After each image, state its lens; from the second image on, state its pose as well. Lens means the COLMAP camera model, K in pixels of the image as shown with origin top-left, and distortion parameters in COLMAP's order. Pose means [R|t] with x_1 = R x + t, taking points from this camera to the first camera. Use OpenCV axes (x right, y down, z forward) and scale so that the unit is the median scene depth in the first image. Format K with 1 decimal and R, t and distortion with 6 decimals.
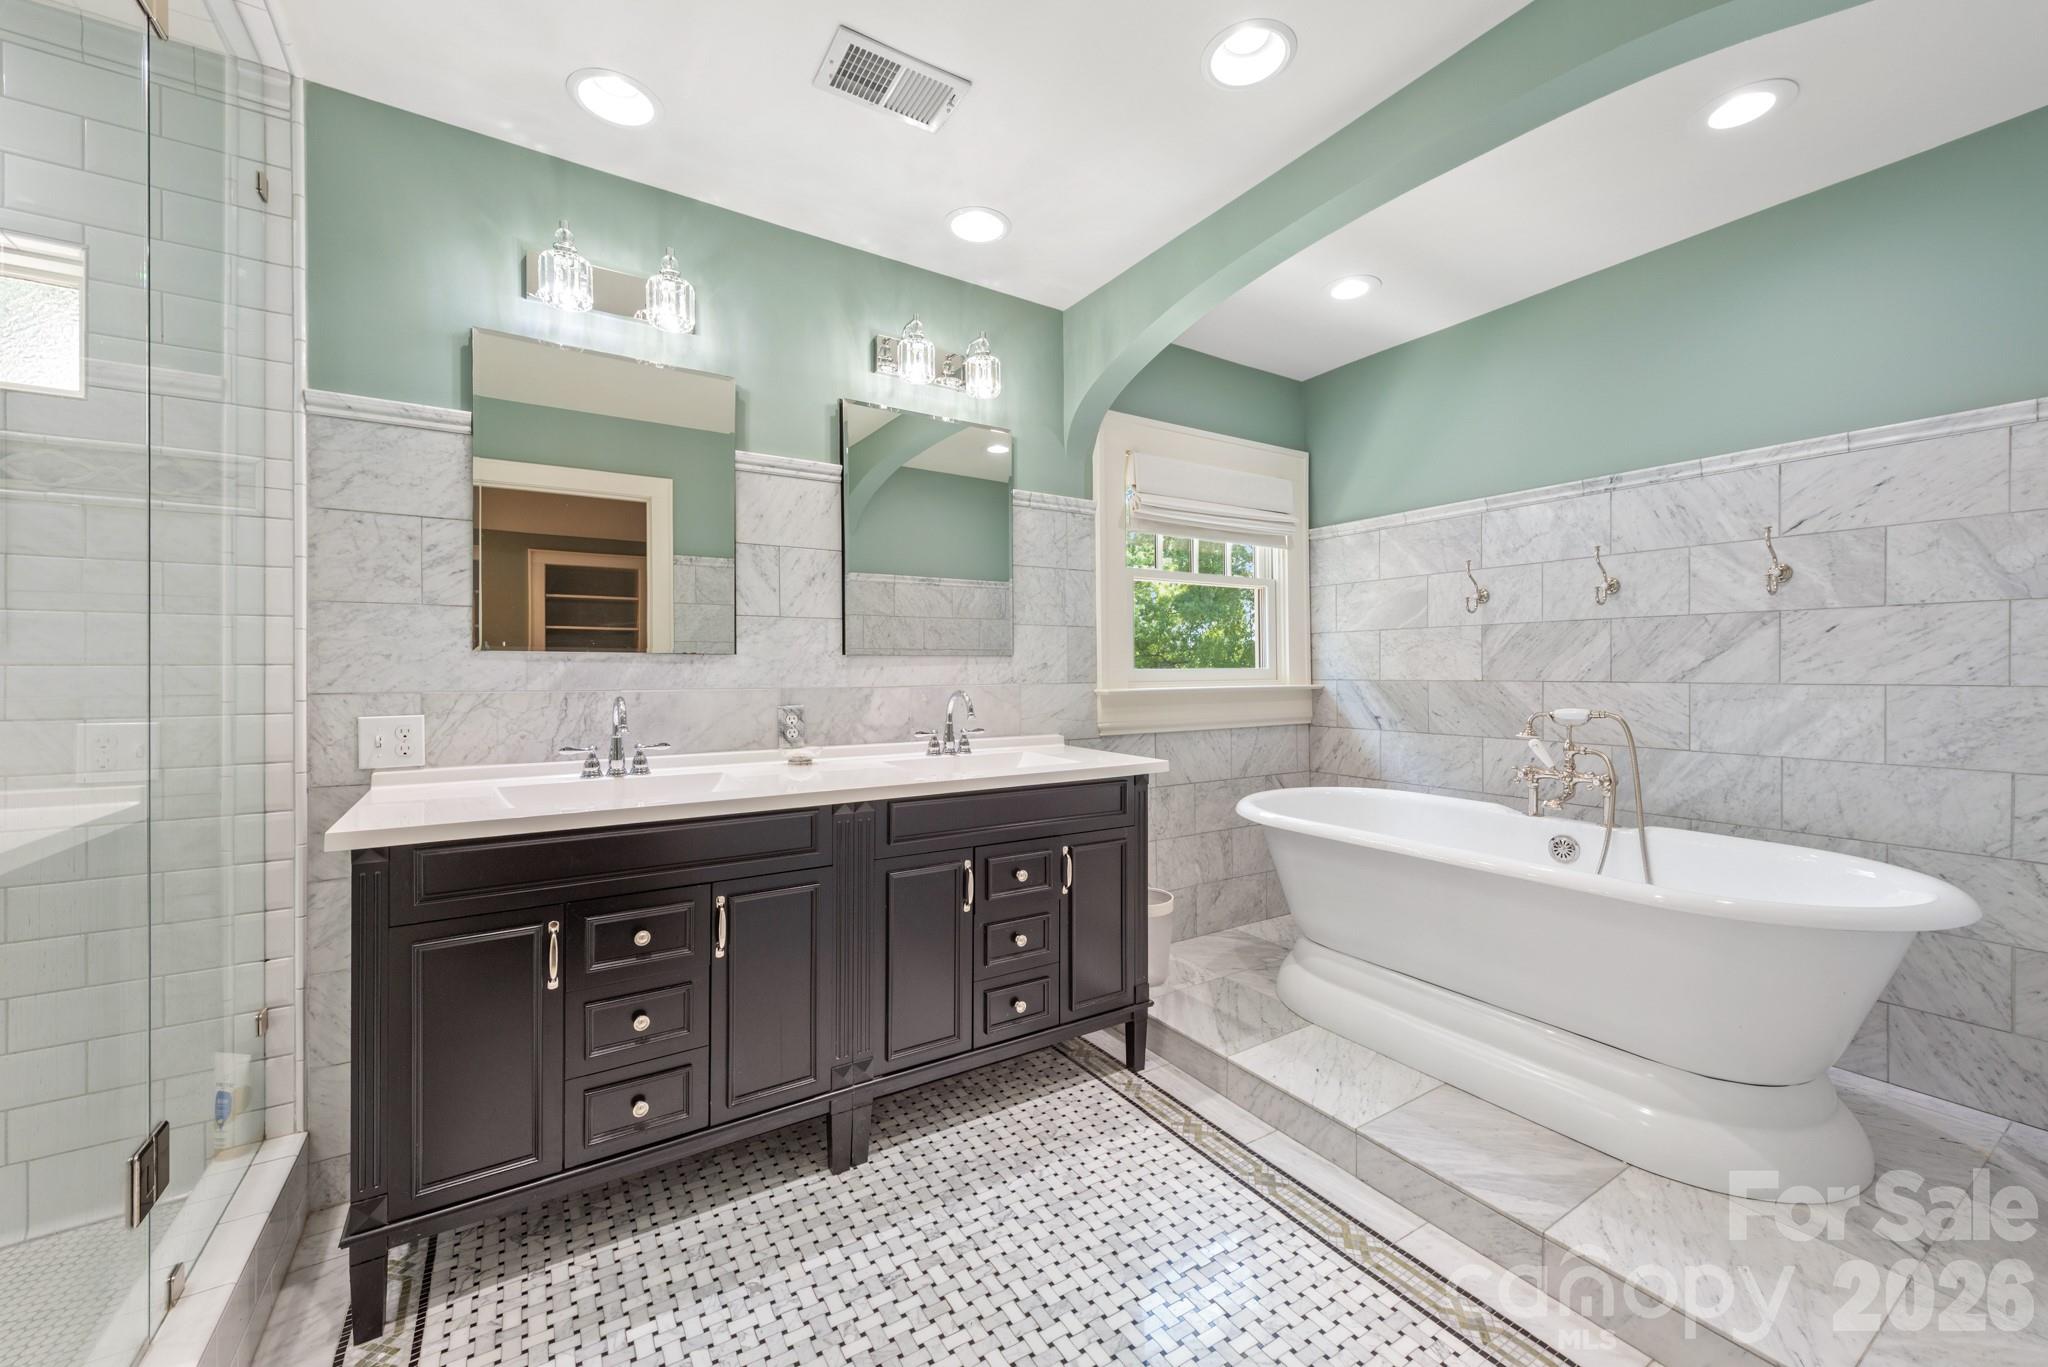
lens RADIAL K [[801.7, 0, 1030.9], [0, 801.7, 679.7], [0, 0, 1]] dist [0.010348, -0.001859]
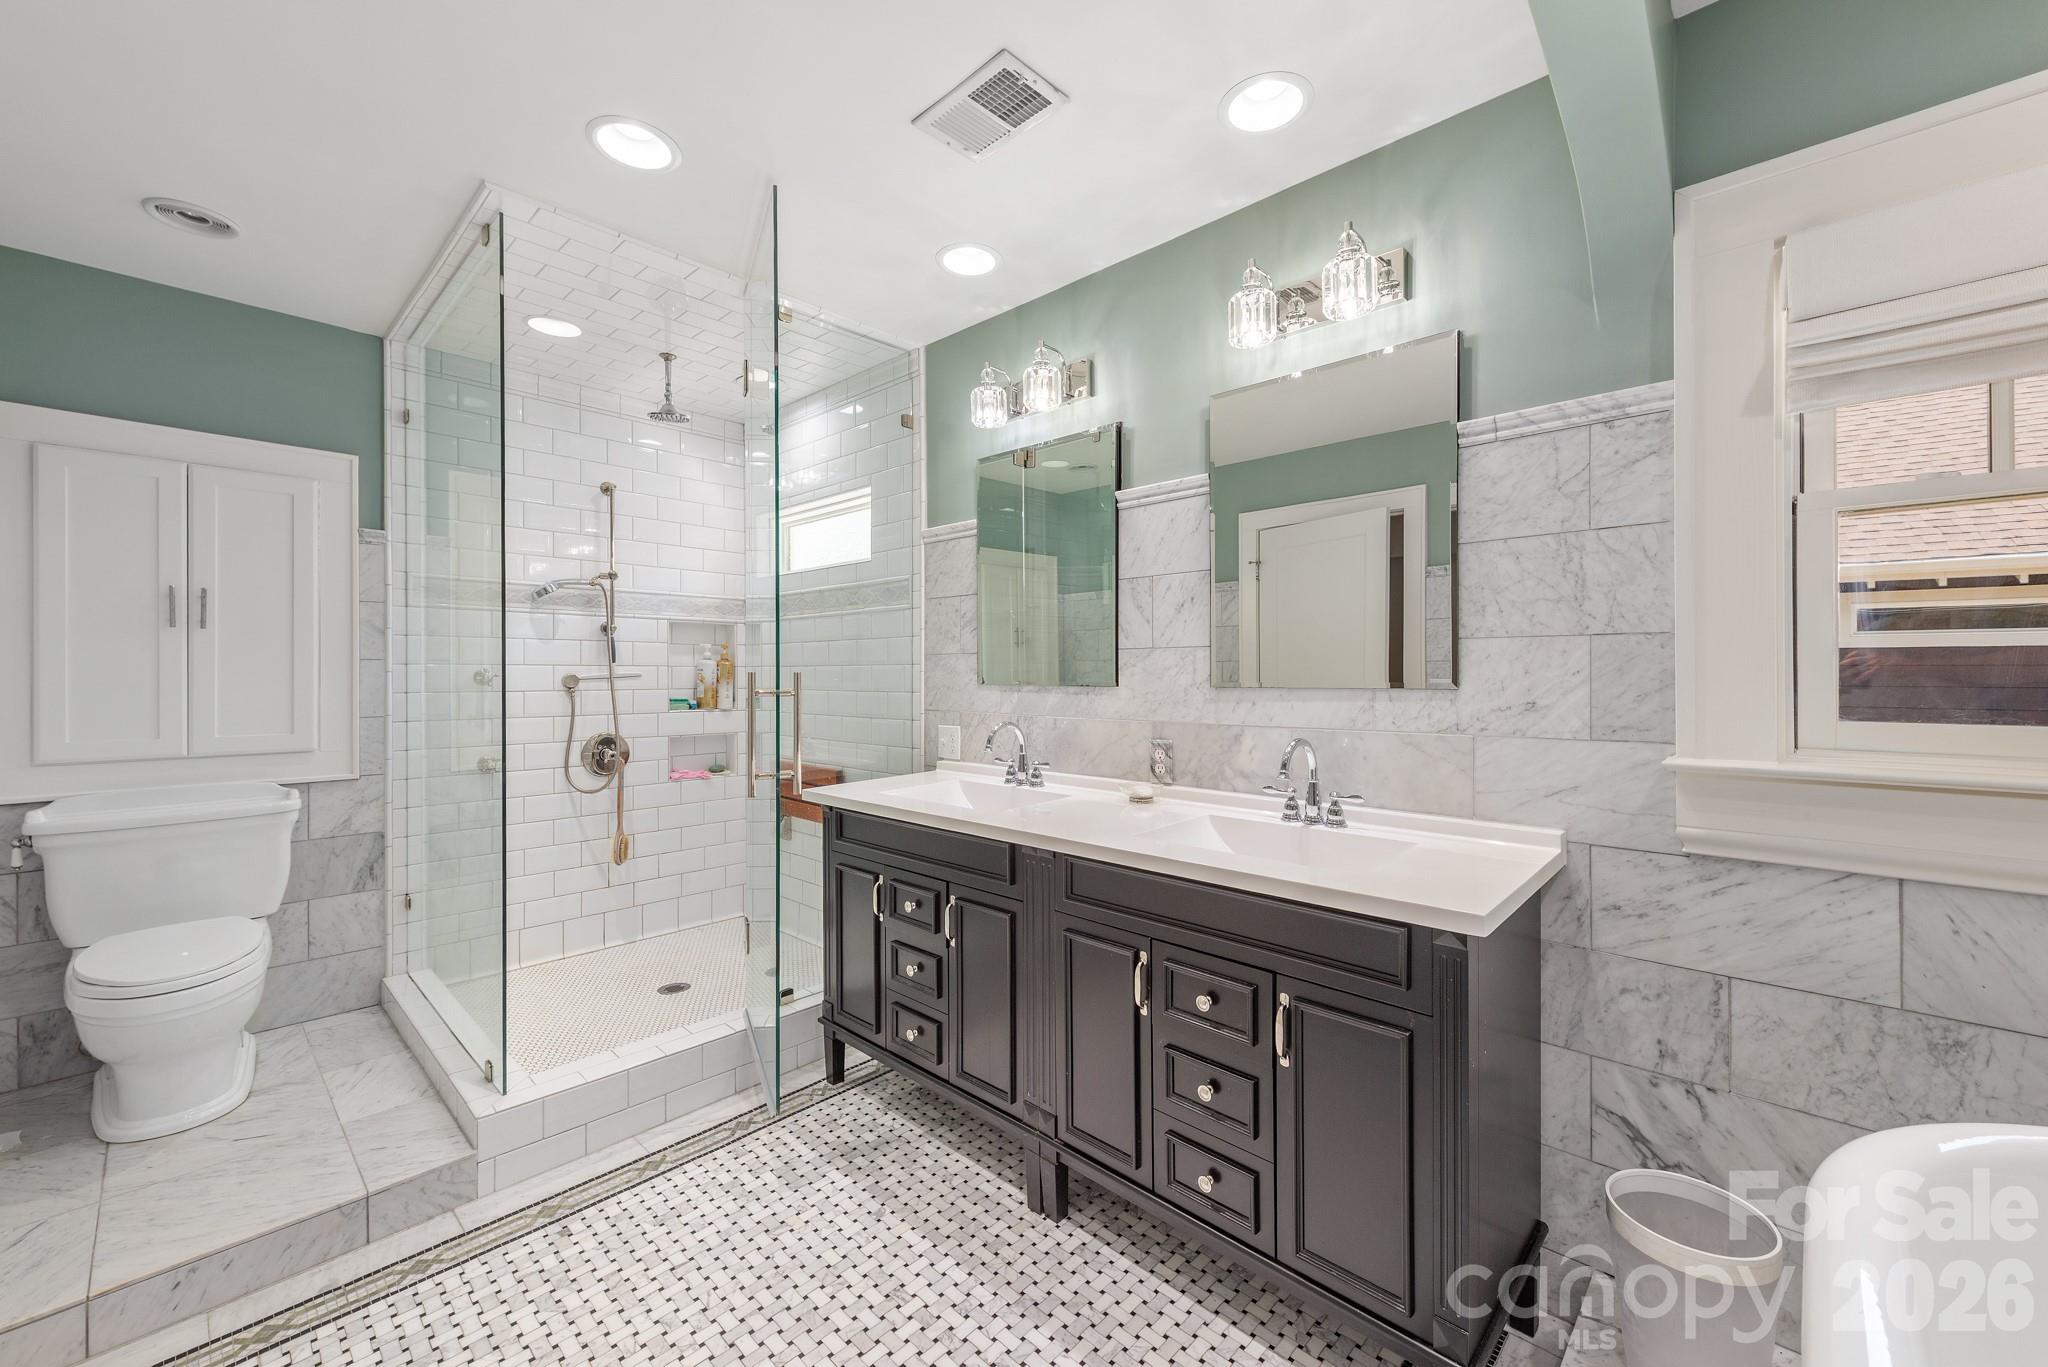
lens RADIAL K [[801.7, 0, 1022.6], [0, 801.7, 670.5], [0, 0, 1]] dist [0.010348, -0.001859]
pose [[0.232628, 0.008118, -0.972532, 0.611725], [0.003550, 0.999951, 0.009196, -0.061740], [0.972559, -0.005592, 0.232588, 0.627427]]
